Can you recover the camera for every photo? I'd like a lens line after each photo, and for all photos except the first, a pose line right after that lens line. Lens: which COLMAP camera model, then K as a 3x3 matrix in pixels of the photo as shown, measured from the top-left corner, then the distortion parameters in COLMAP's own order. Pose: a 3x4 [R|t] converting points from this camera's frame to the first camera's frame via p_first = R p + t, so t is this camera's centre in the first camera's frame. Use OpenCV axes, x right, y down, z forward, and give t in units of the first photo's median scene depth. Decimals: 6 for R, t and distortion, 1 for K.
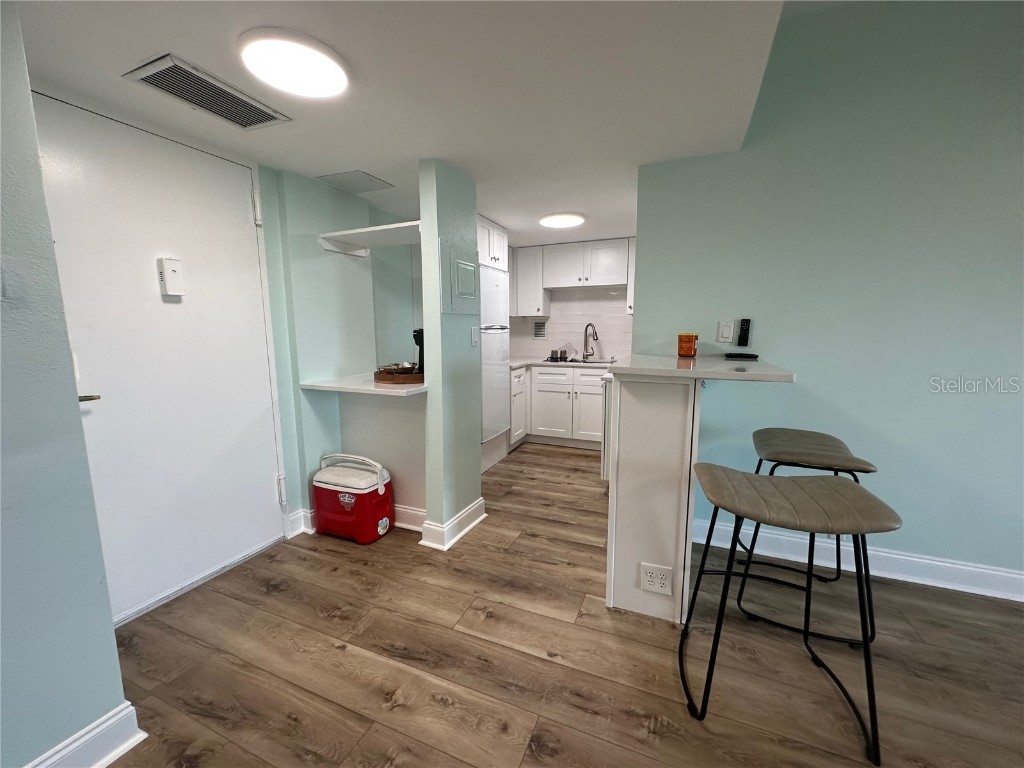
lens RADIAL K [[408.3, 0, 512.8], [0, 408.3, 384.8], [0, 0, 1]] dist [-0.005146, 0.001119]
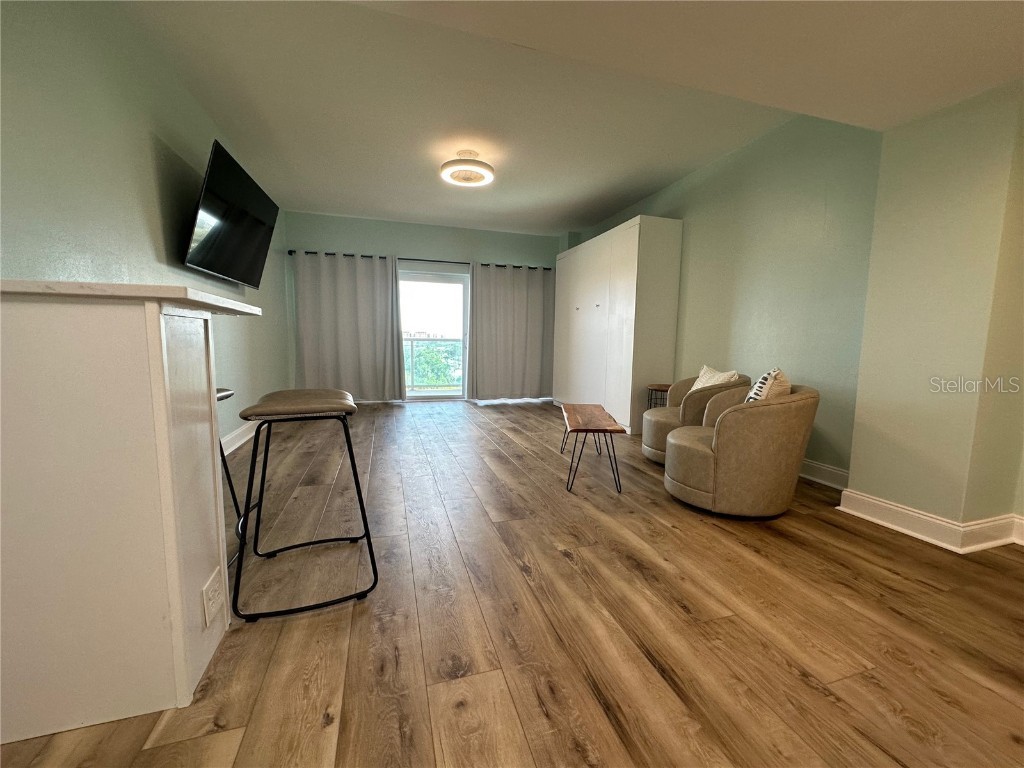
lens RADIAL K [[408.3, 0, 511.7], [0, 408.3, 385.8], [0, 0, 1]] dist [-0.005146, 0.001119]
pose [[-0.644771, -0.089718, 0.759092, -0.399503], [0.093806, 0.976293, 0.195068, 0.018340], [-0.758598, 0.196982, -0.621070, 0.775627]]
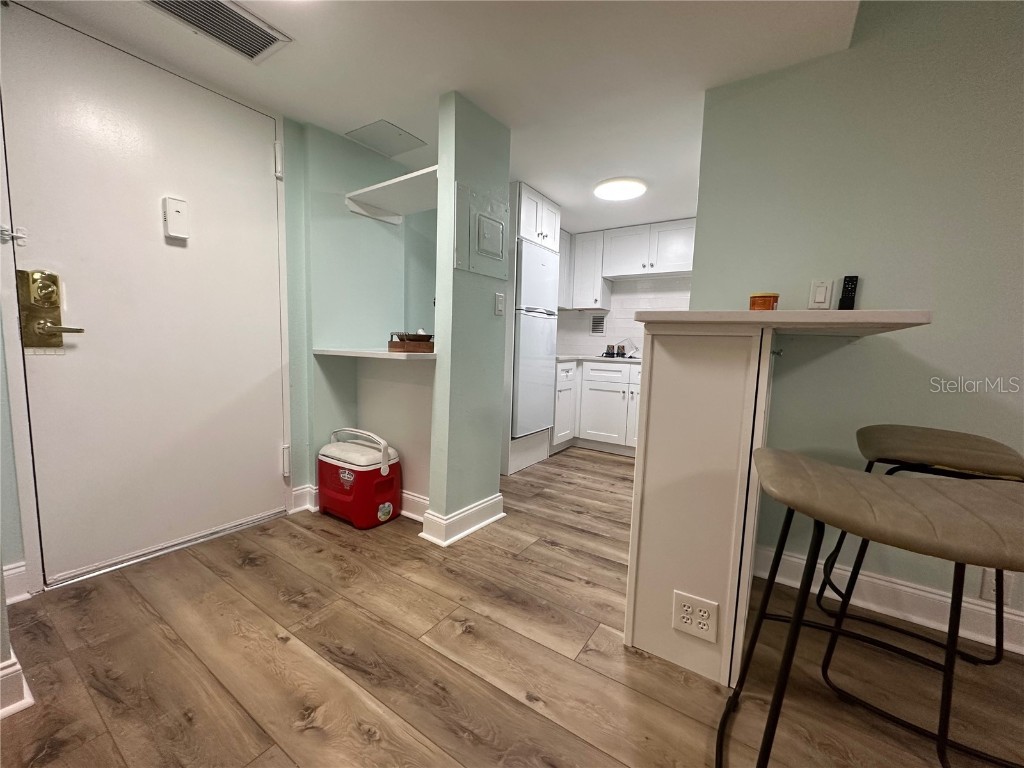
lens RADIAL K [[408.3, 0, 512.6], [0, 408.3, 384.4], [0, 0, 1]] dist [-0.005146, 0.001119]
pose [[0.981579, 0.053804, -0.183324, 0.118851], [-0.061814, 0.997354, -0.038257, 0.096236], [0.180781, 0.048884, 0.982308, 0.181042]]
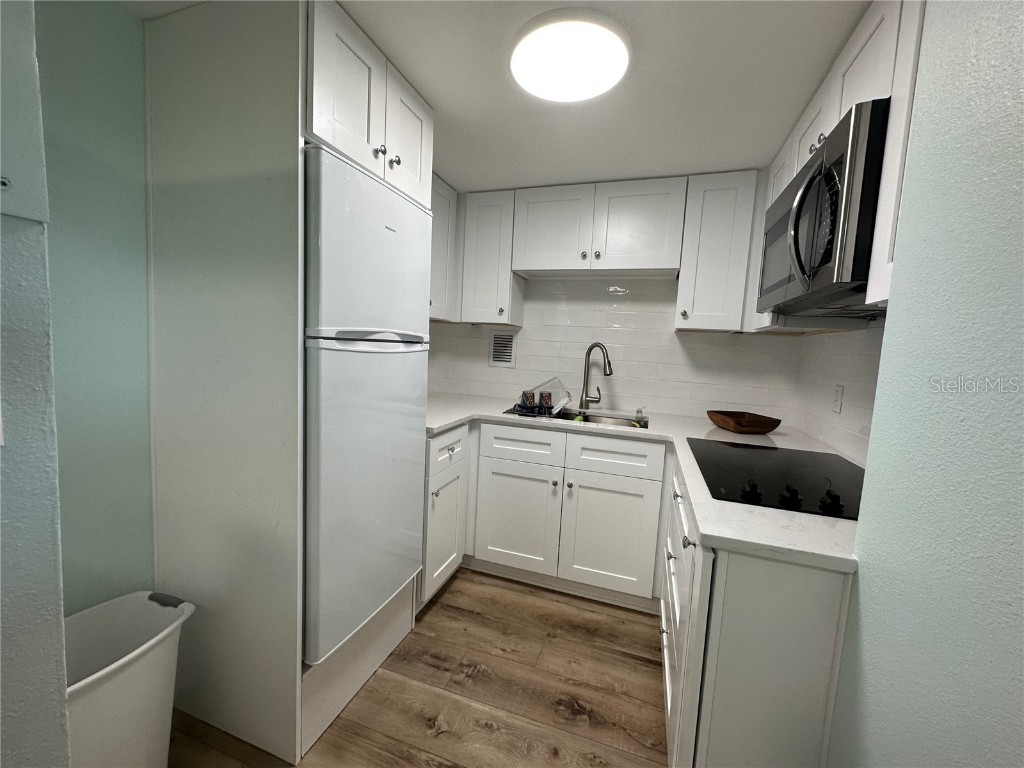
lens RADIAL K [[408.3, 0, 511.8], [0, 408.3, 384.1], [0, 0, 1]] dist [-0.005146, 0.001119]
pose [[0.995541, 0.049084, 0.080558, 0.080870], [-0.045320, 0.997823, -0.047908, -0.136689], [-0.082734, 0.044044, 0.995598, 0.993667]]
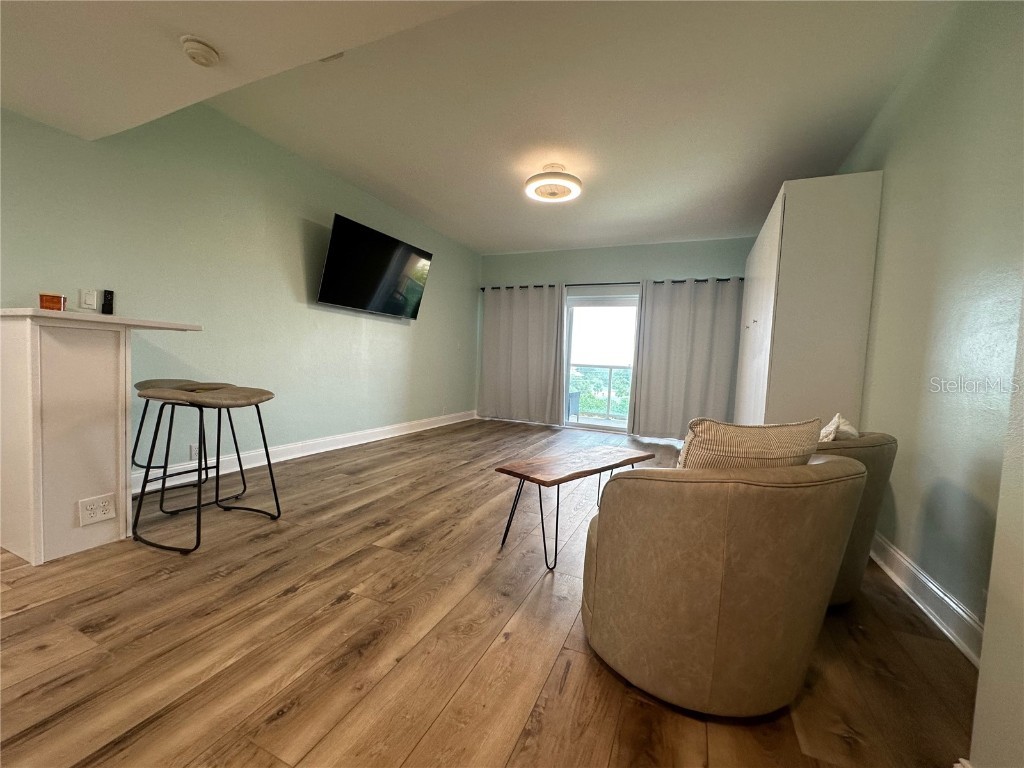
lens RADIAL K [[408.3, 0, 511.1], [0, 408.3, 384.6], [0, 0, 1]] dist [-0.005146, 0.001119]
pose [[0.015231, -0.049368, 0.998665, -0.569376], [0.092283, 0.994587, 0.047759, 0.152531], [-0.995616, 0.091432, 0.019705, -0.134015]]
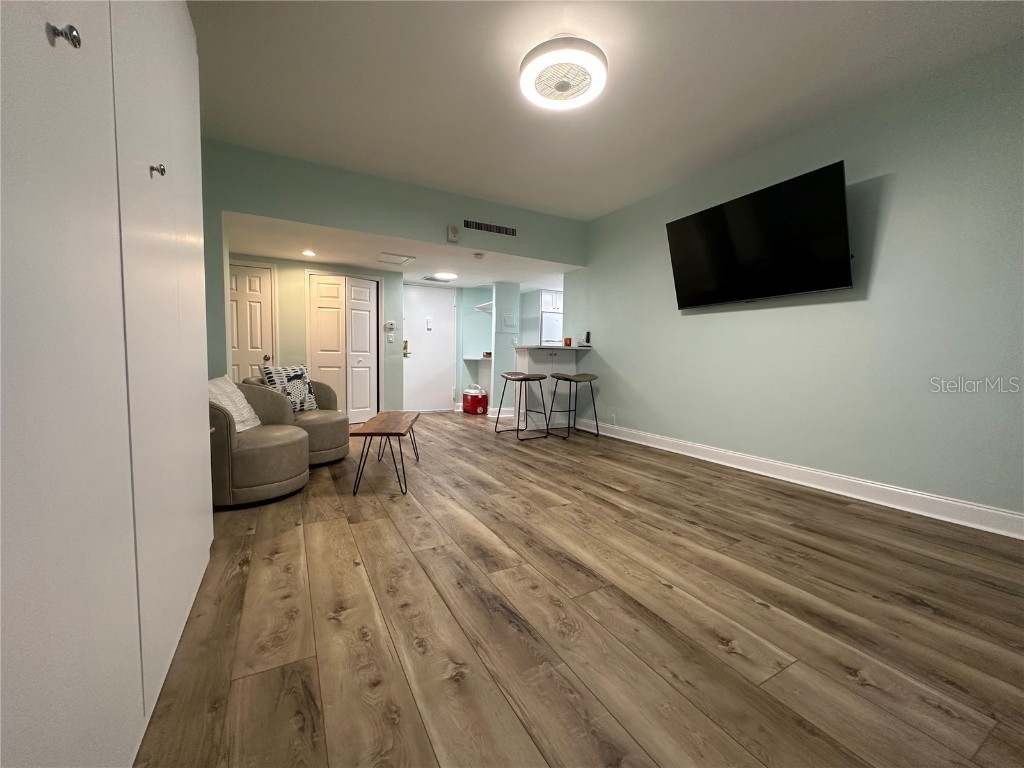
lens RADIAL K [[408.3, 0, 518.8], [0, 408.3, 387.2], [0, 0, 1]] dist [-0.005146, 0.001119]
pose [[0.796851, 0.059389, -0.601250, 1.725735], [-0.103327, 0.993892, -0.038770, 0.307978], [0.595274, 0.093019, 0.798120, -1.182368]]
